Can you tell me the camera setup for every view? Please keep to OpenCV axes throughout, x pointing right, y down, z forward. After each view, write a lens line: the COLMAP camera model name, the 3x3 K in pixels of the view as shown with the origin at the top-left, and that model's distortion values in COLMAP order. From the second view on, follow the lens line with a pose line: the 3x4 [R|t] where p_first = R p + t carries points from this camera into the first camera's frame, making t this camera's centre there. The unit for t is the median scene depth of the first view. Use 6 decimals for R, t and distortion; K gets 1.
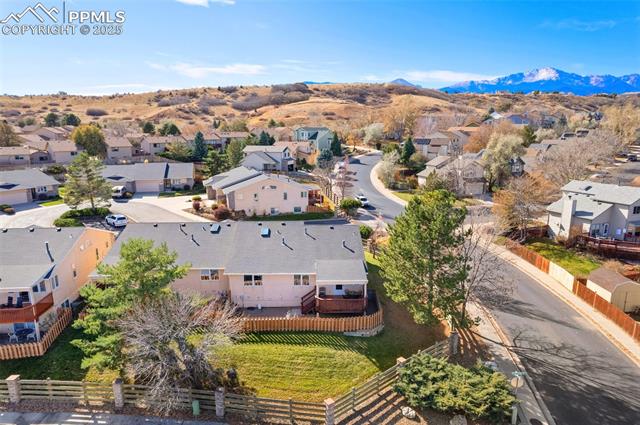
lens RADIAL K [[422.4, 0, 320.0], [0, 422.4, 212.5], [0, 0, 1]] dist [0.002896, 0.003428]
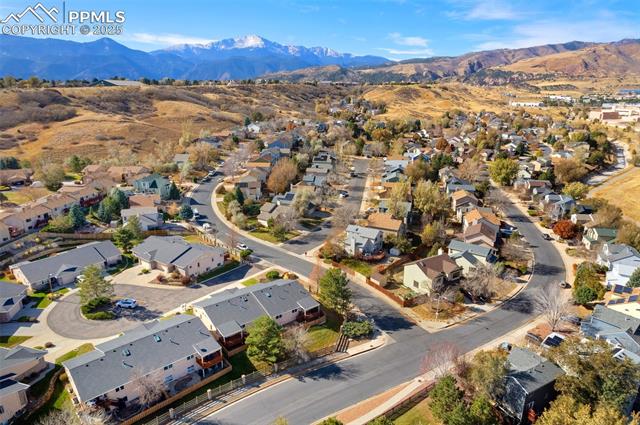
lens RADIAL K [[422.4, 0, 320.0], [0, 422.4, 212.5], [0, 0, 1]] dist [0.002896, 0.003428]
pose [[0.816073, -0.167024, 0.553289, -0.797701], [0.124943, 0.985677, 0.113266, -0.451736], [-0.564282, -0.023303, 0.825253, -0.782961]]
